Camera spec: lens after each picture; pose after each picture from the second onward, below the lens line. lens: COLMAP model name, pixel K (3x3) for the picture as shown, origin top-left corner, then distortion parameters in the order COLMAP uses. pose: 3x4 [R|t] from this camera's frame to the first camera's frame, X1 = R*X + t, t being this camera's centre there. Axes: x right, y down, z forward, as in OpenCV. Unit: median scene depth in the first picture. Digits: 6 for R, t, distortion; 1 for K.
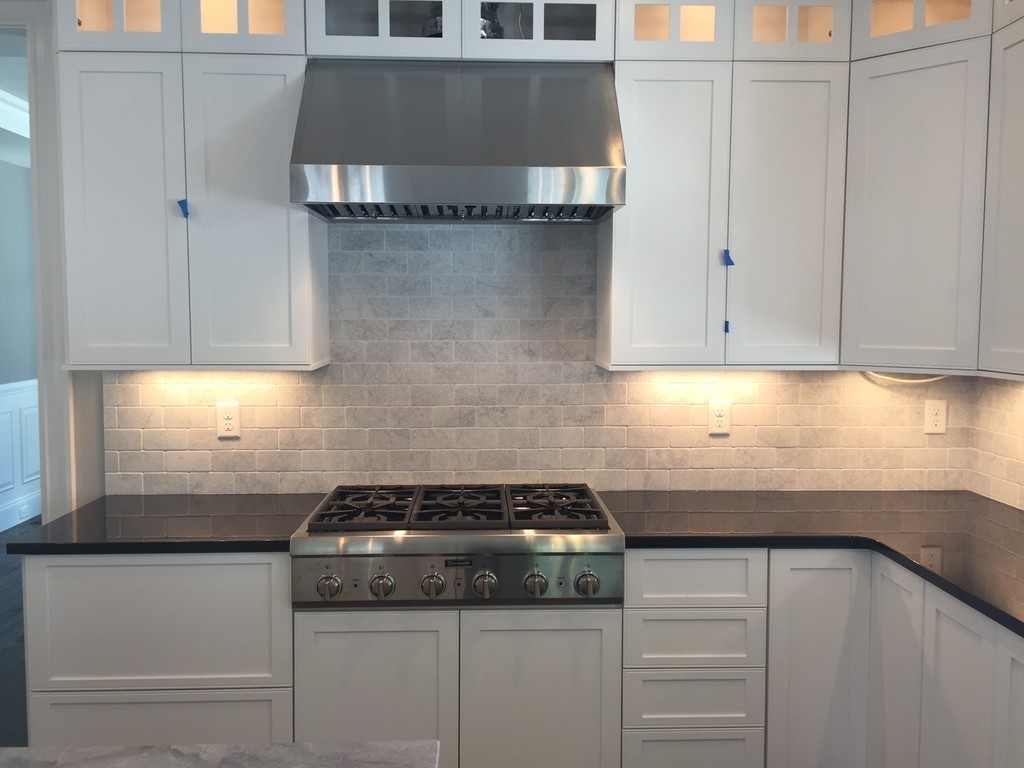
lens RADIAL K [[873.7, 0, 512.8], [0, 873.7, 374.3], [0, 0, 1]] dist [0.076861, -0.100718]
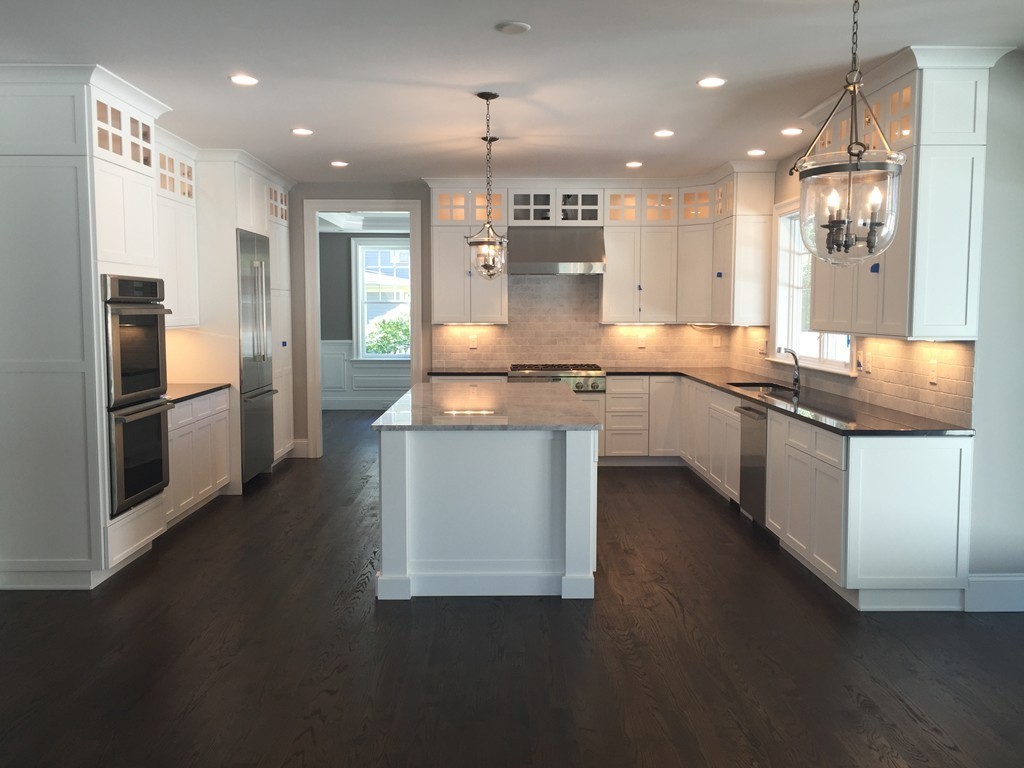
lens RADIAL K [[873.7, 0, 512.8], [0, 873.7, 374.3], [0, 0, 1]] dist [0.076861, -0.100718]
pose [[0.999744, -0.001070, -0.022585, -0.125676], [0.001248, 0.999968, 0.007858, 0.136867], [0.022576, -0.007884, 0.999714, -1.930547]]
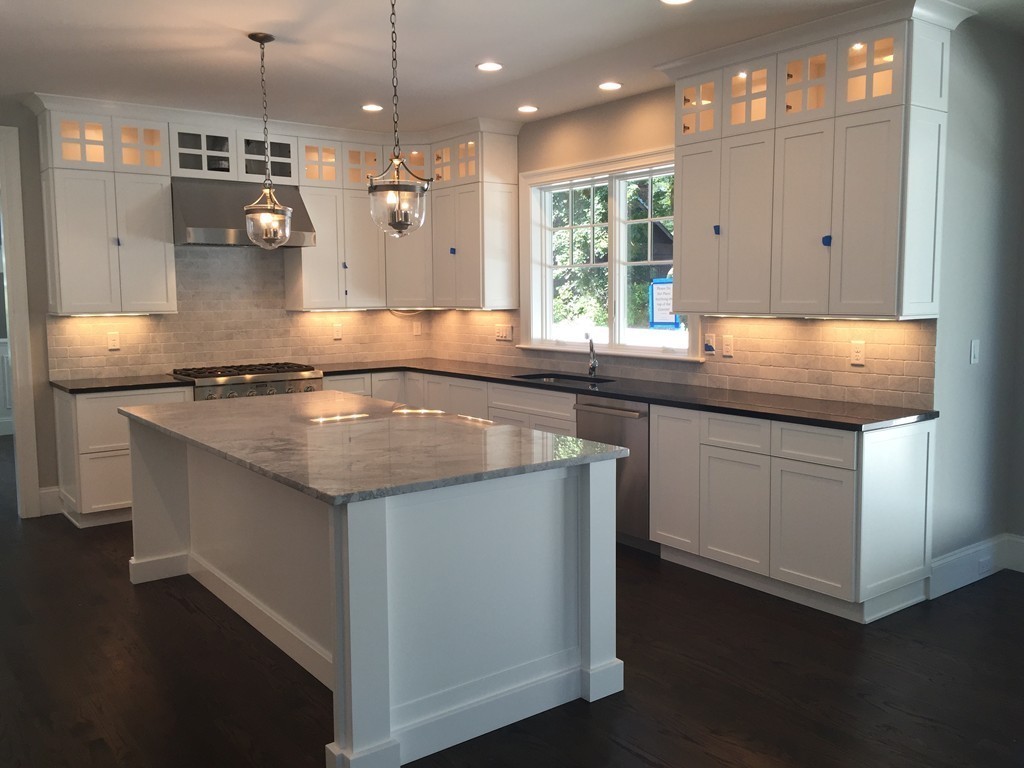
lens RADIAL K [[873.7, 0, 512.8], [0, 873.7, 374.3], [0, 0, 1]] dist [0.076861, -0.100718]
pose [[0.821437, -0.064600, 0.566628, -0.735377], [0.049930, 0.997895, 0.041385, 0.091385], [-0.568109, -0.005703, 0.822934, -1.232050]]
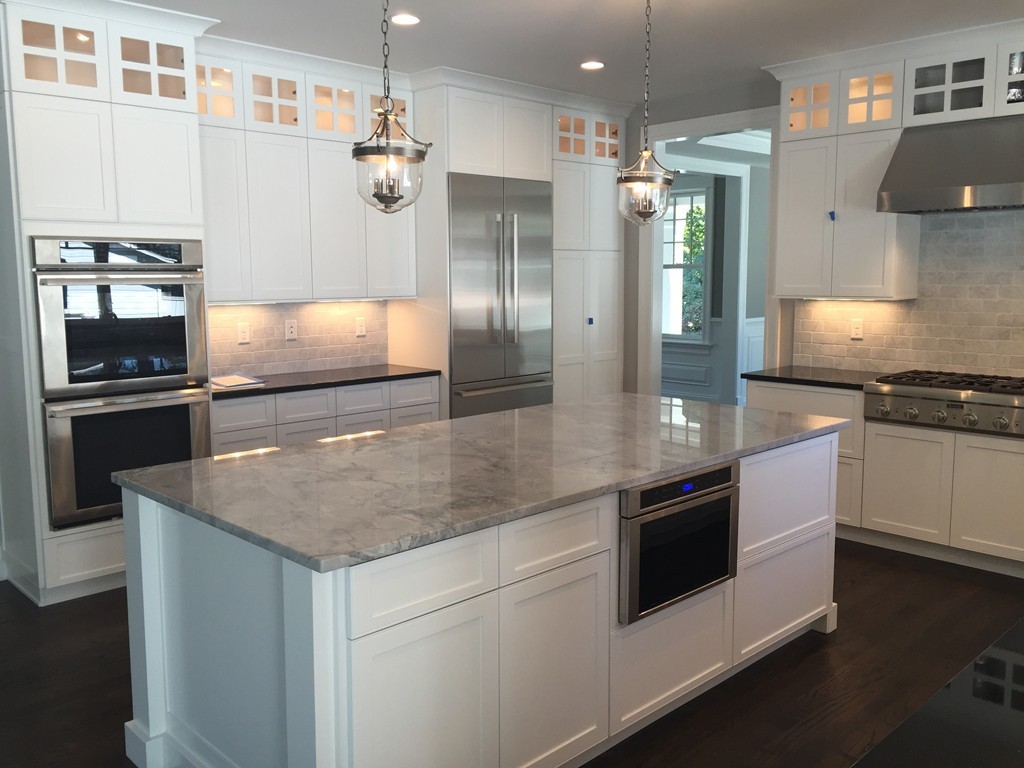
lens RADIAL K [[873.7, 0, 512.8], [0, 873.7, 374.3], [0, 0, 1]] dist [0.076861, -0.100718]
pose [[0.671104, 0.080873, -0.736939, 0.542772], [-0.044920, 0.996642, 0.068466, 0.052676], [0.740001, -0.012844, 0.672483, -0.737437]]
